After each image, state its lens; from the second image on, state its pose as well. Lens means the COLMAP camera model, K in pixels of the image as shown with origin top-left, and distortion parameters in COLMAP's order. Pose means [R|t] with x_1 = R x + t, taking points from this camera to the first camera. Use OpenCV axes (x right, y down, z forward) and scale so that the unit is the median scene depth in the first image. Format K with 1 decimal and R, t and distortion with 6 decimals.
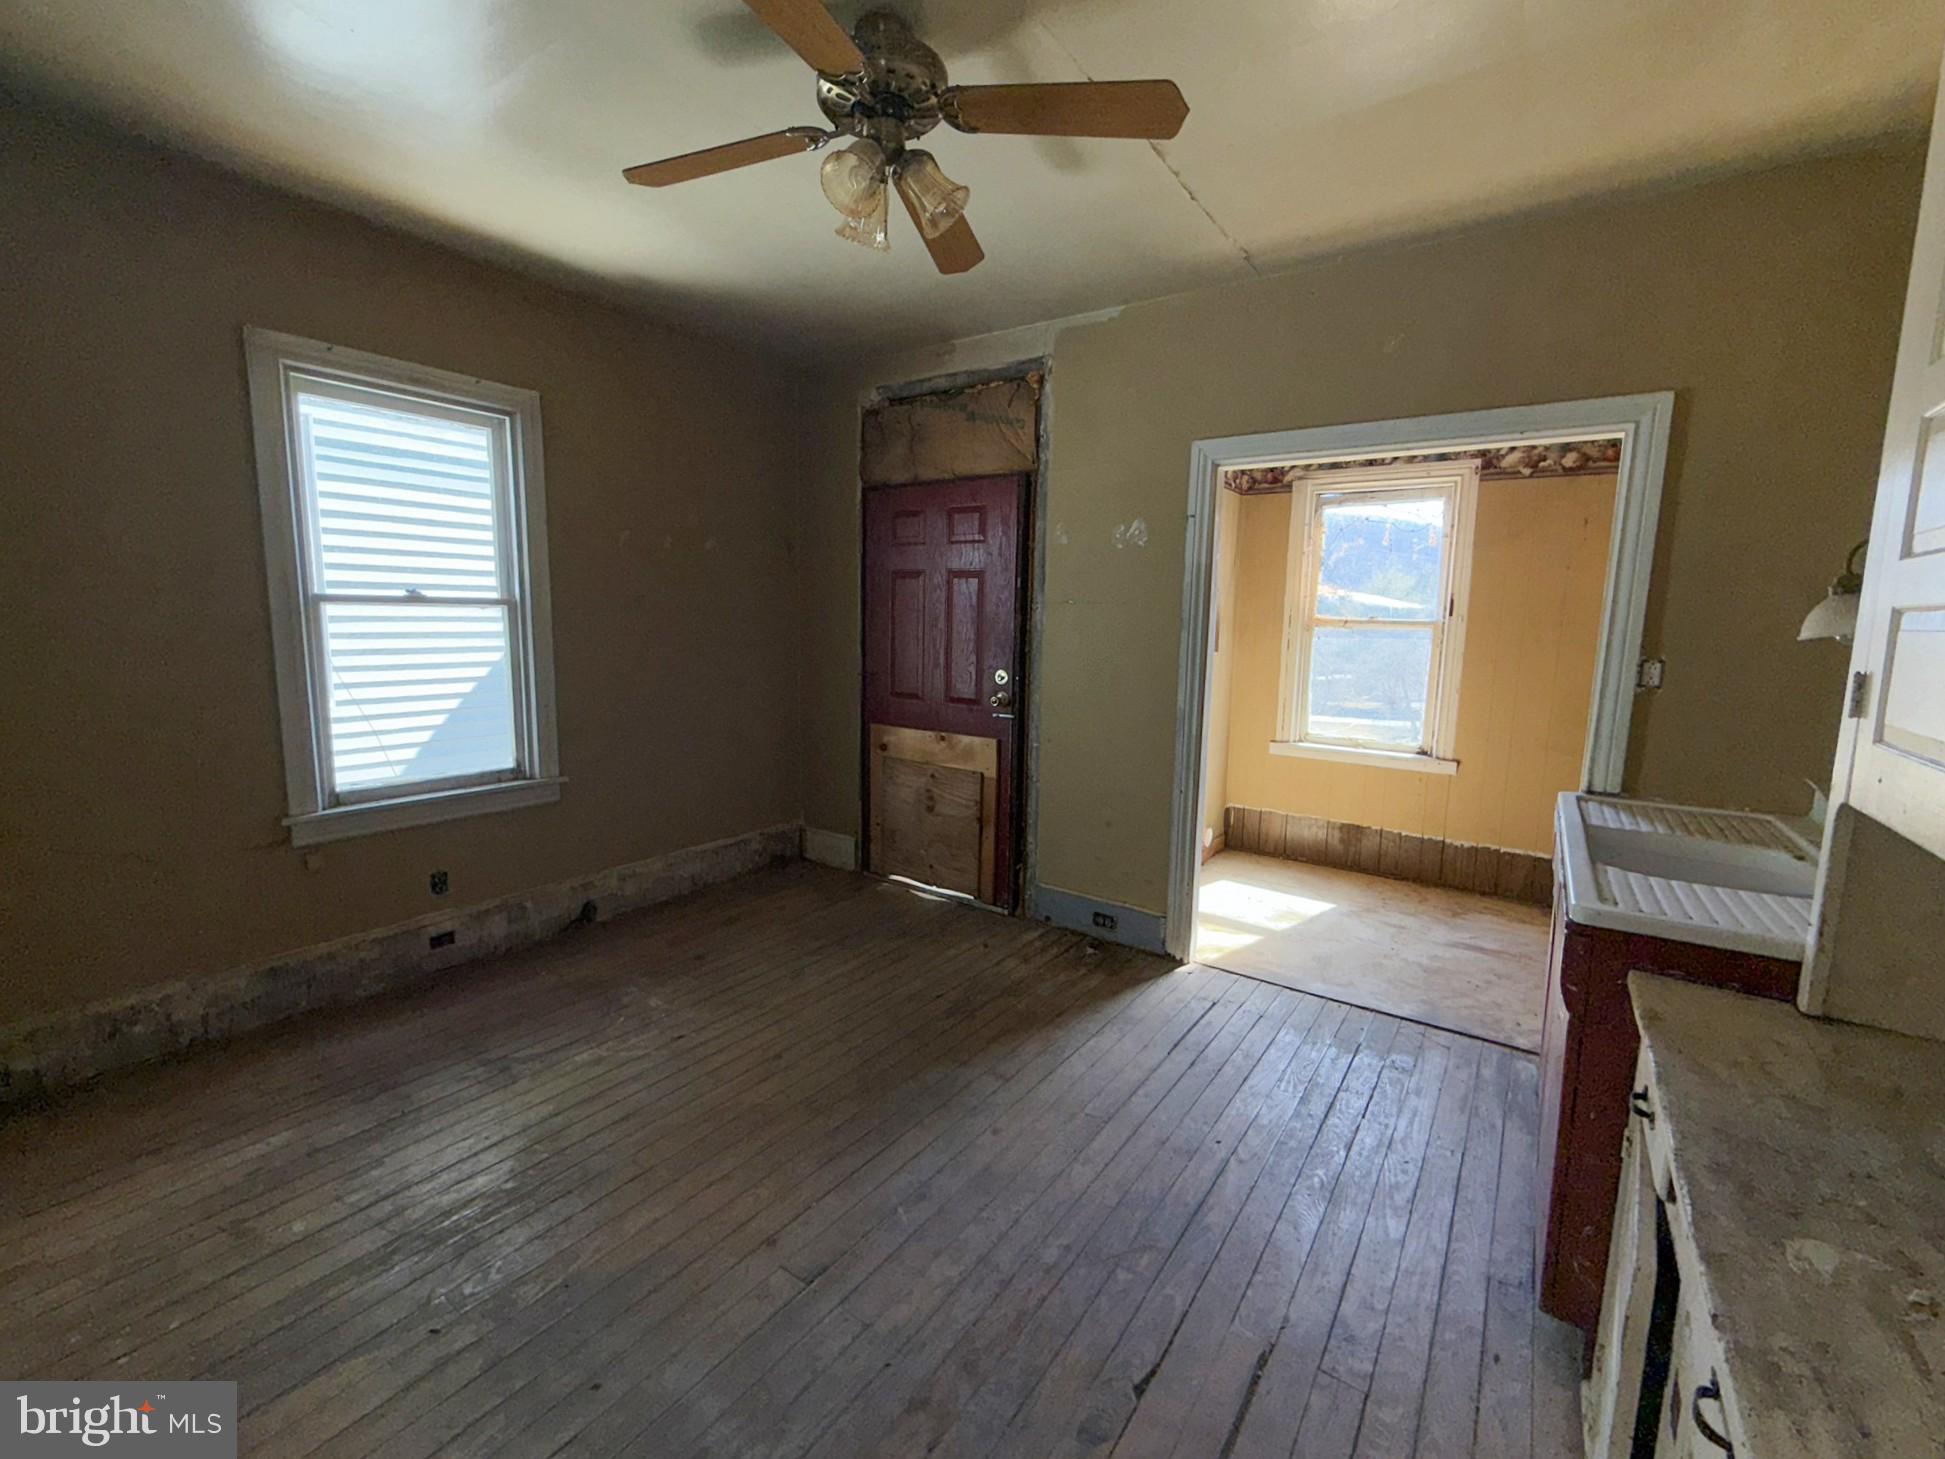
lens RADIAL K [[809.5, 0, 968.1], [0, 809.5, 721.3], [0, 0, 1]] dist [-0.002156, -0.000305]
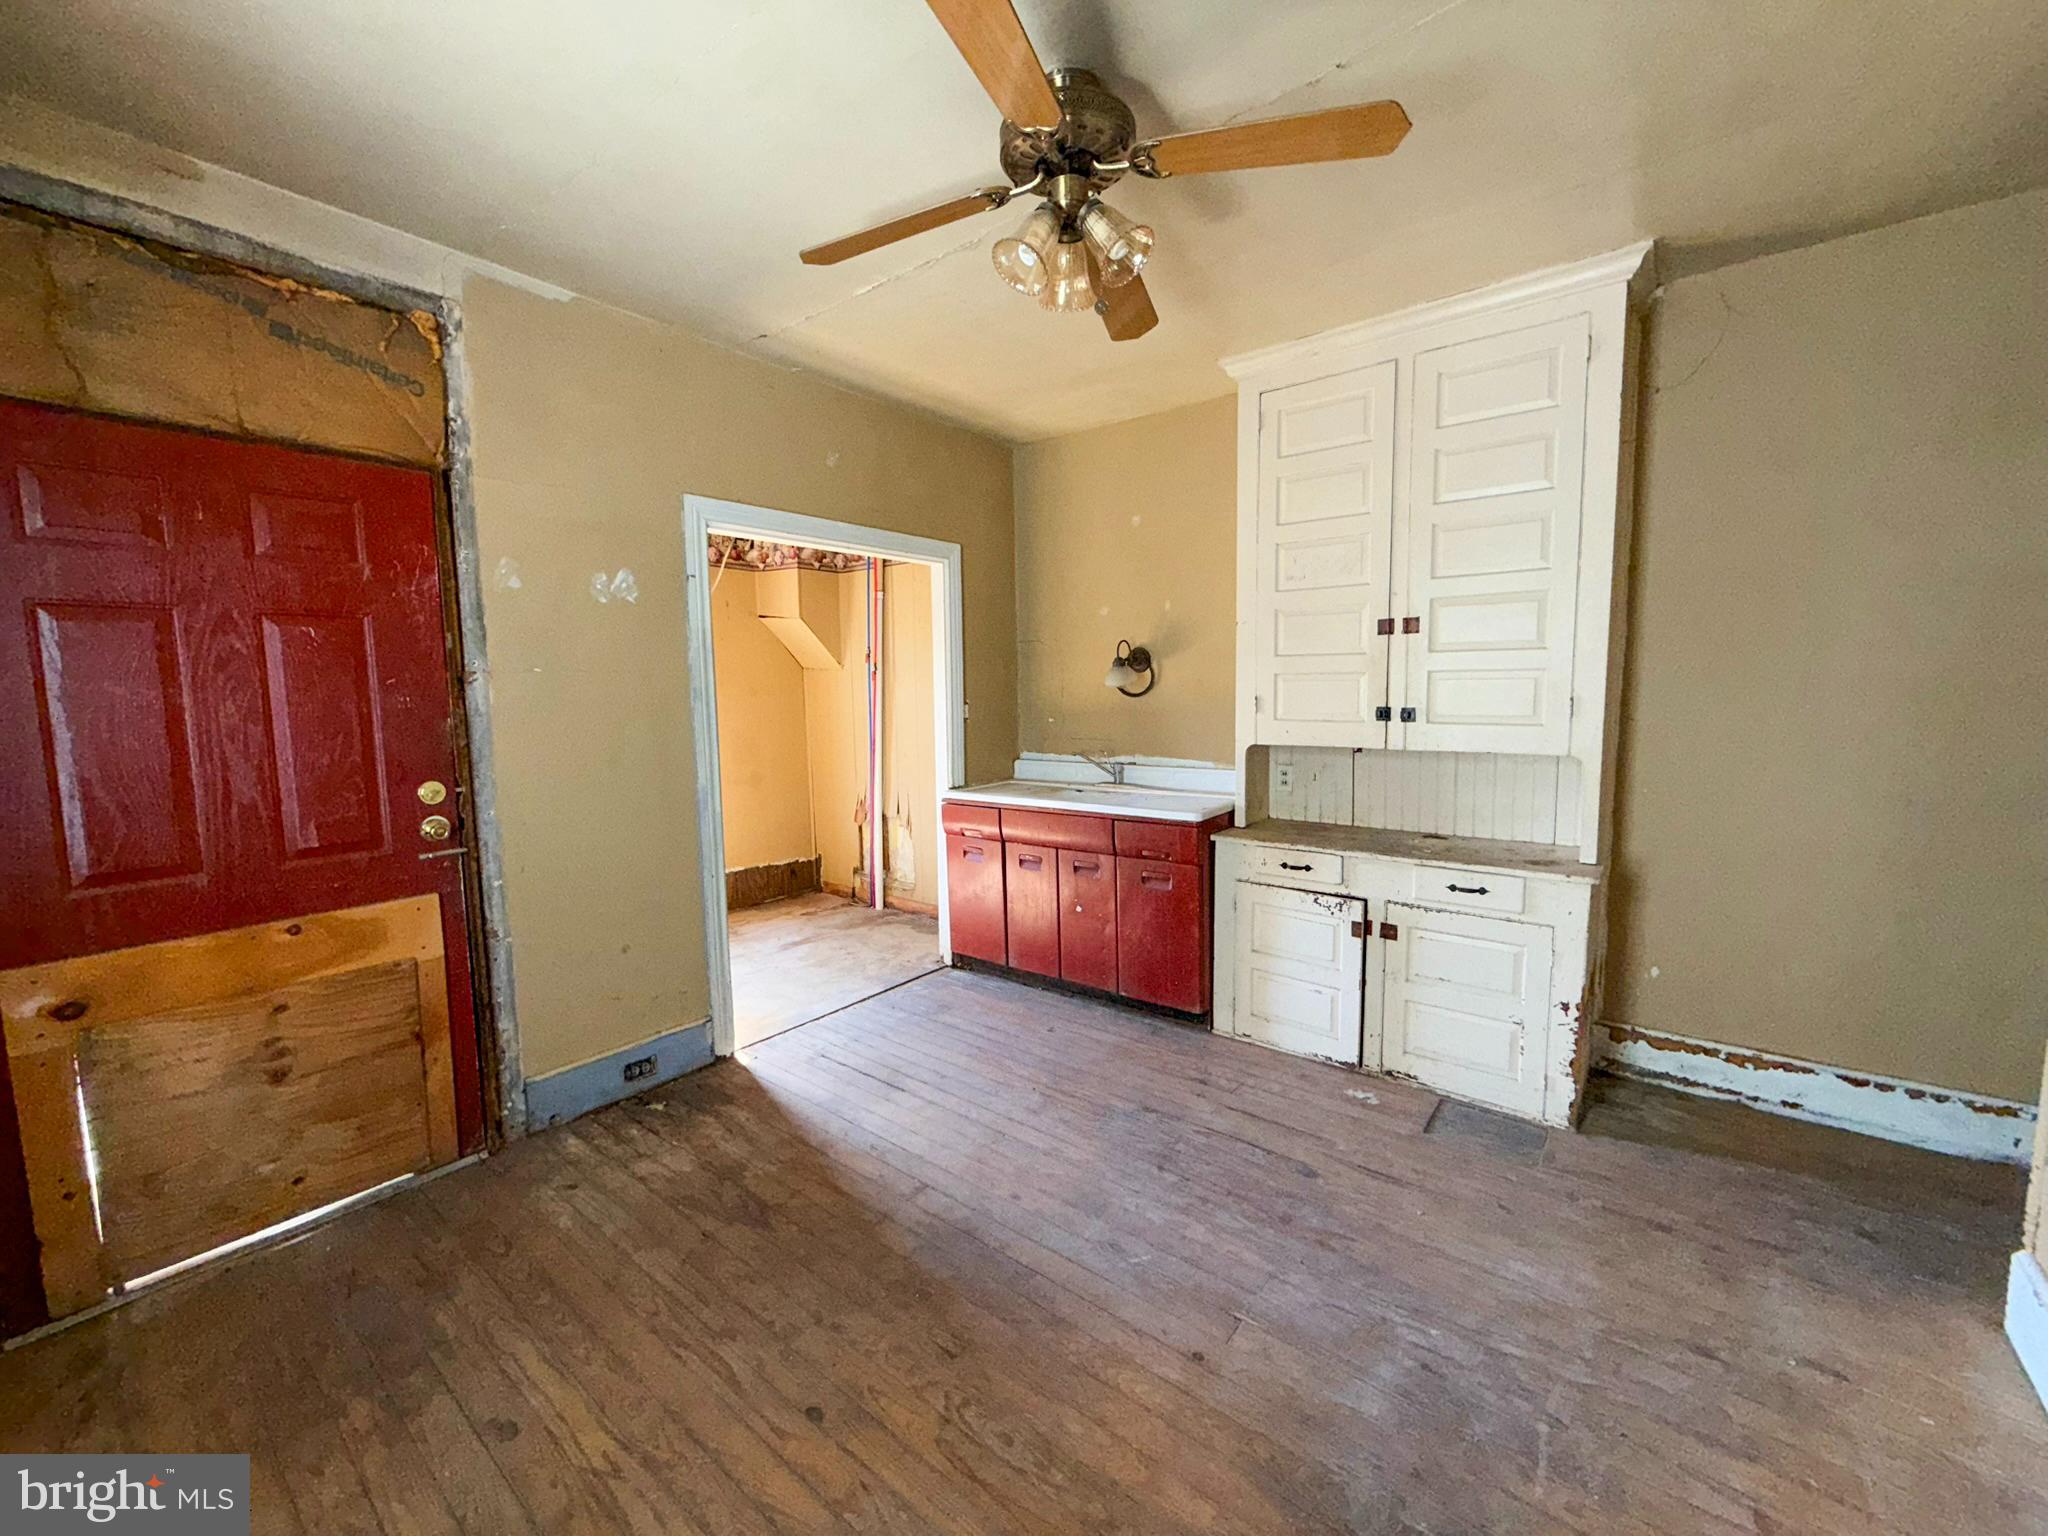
lens RADIAL K [[810.3, 0, 1017.4], [0, 810.3, 760.2], [0, 0, 1]] dist [-0.000756, -0.000252]
pose [[0.058950, -0.117659, 0.991303, -0.557421], [0.143611, 0.983700, 0.108216, -0.083977], [-0.987877, 0.135982, 0.074886, 0.526526]]
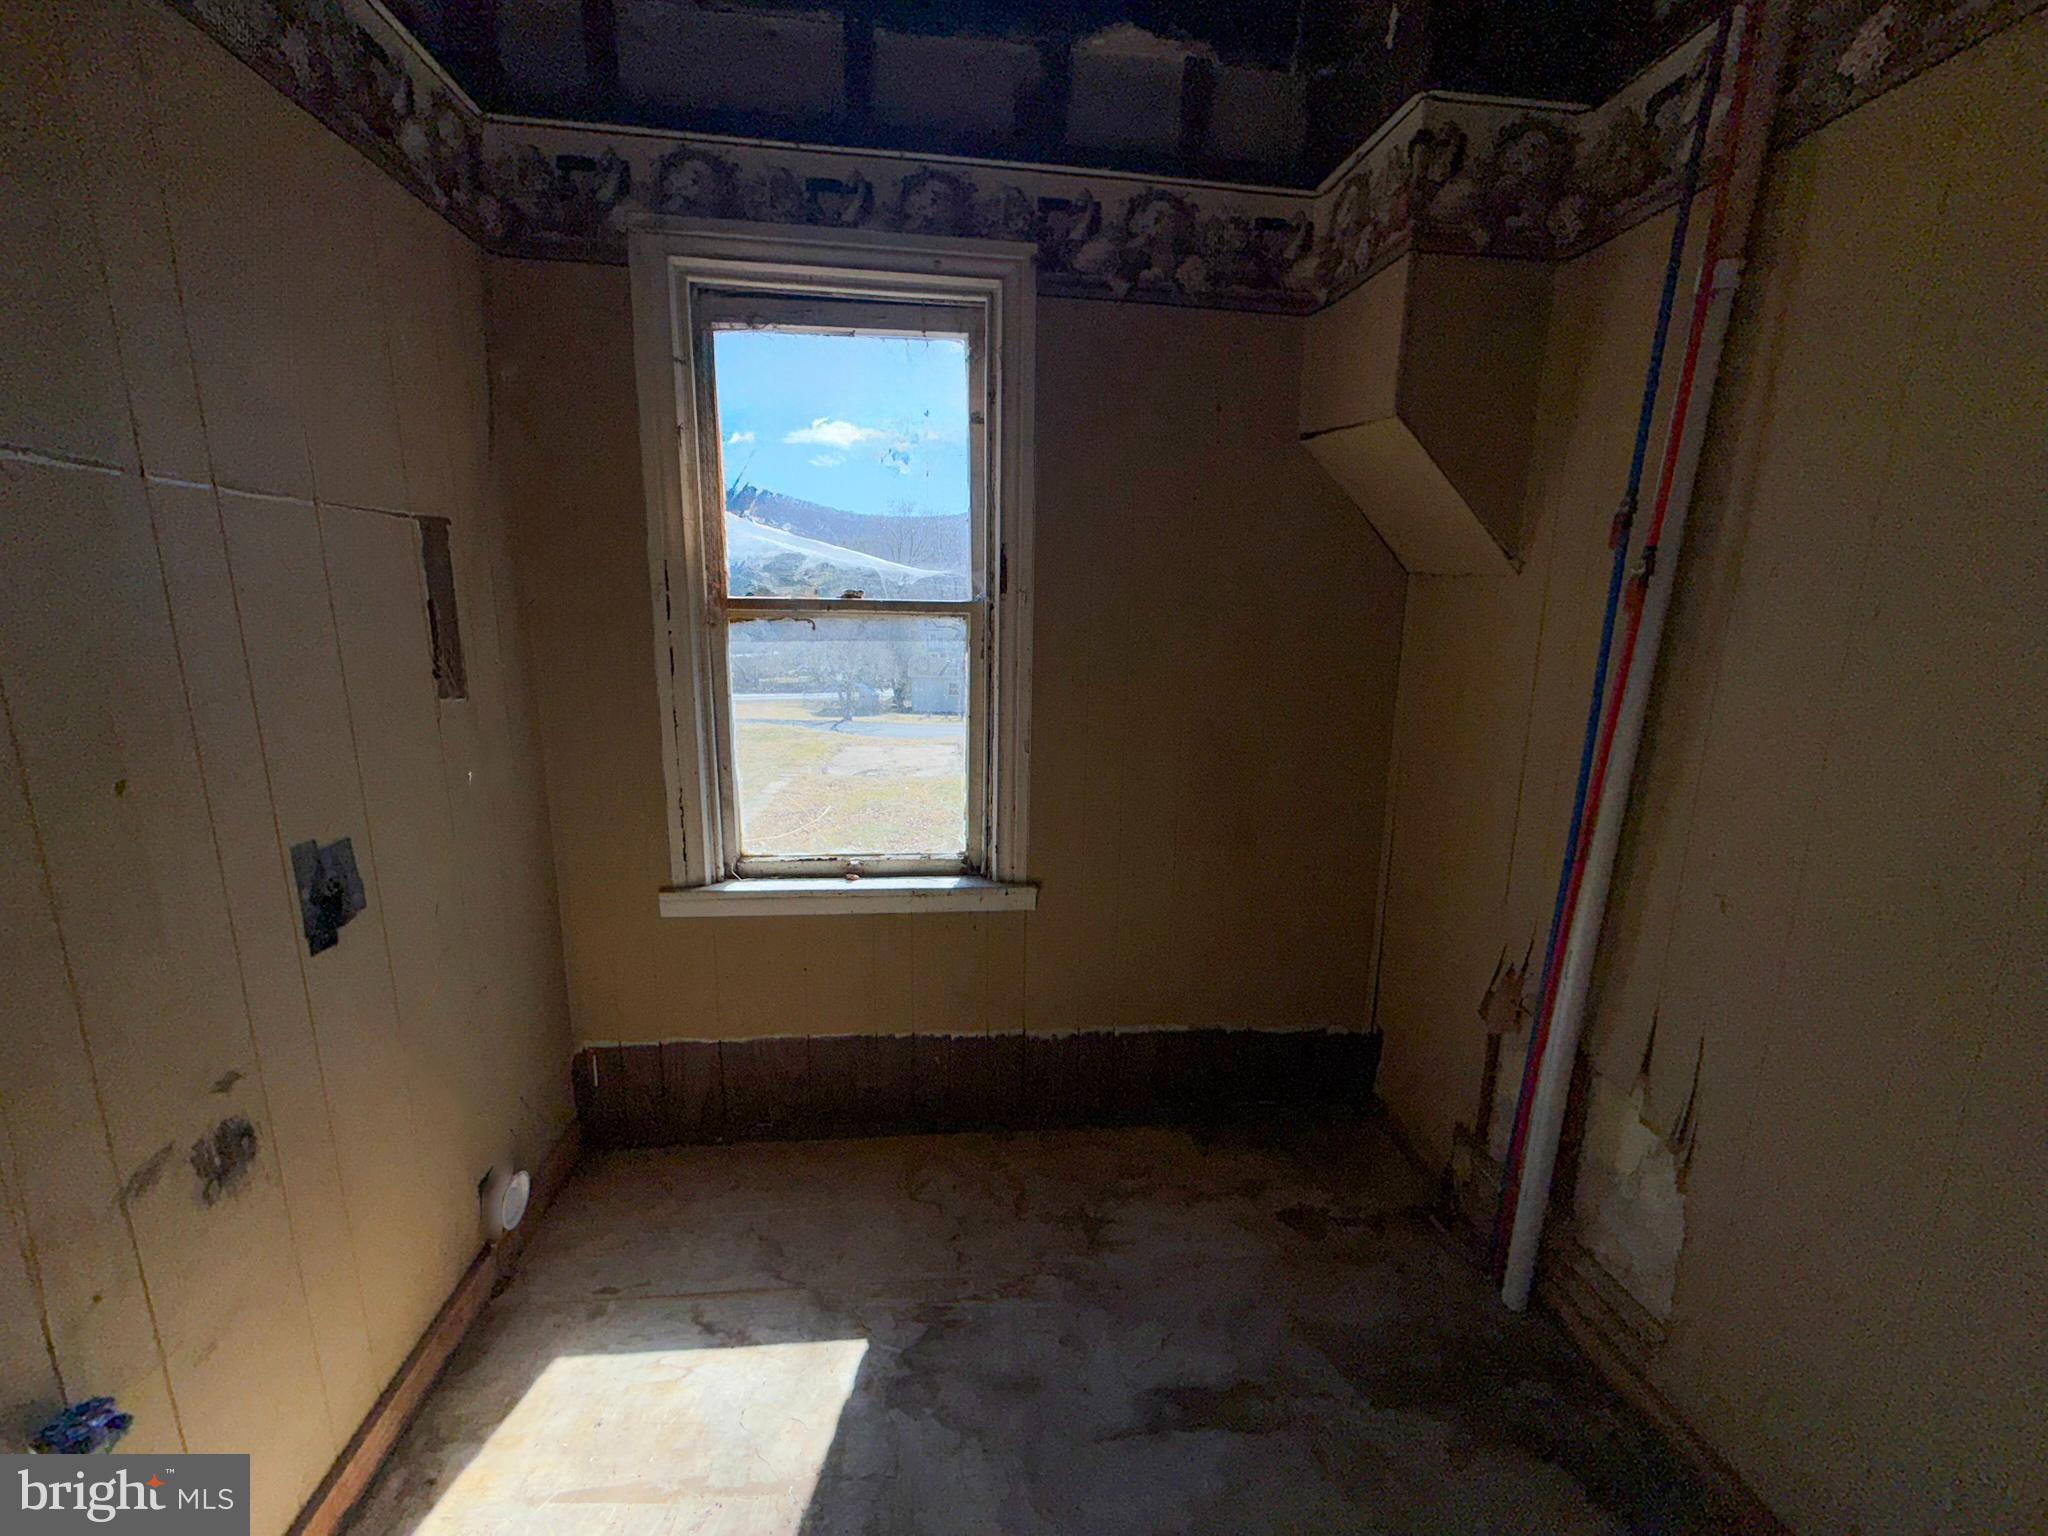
lens RADIAL K [[810.3, 0, 1017.4], [0, 810.3, 760.2], [0, 0, 1]] dist [-0.000756, -0.000252]
pose [[0.744850, -0.134909, 0.653451, 0.330553], [0.083522, 0.990495, 0.109289, -0.099451], [-0.661984, -0.026826, 0.749037, 0.755414]]
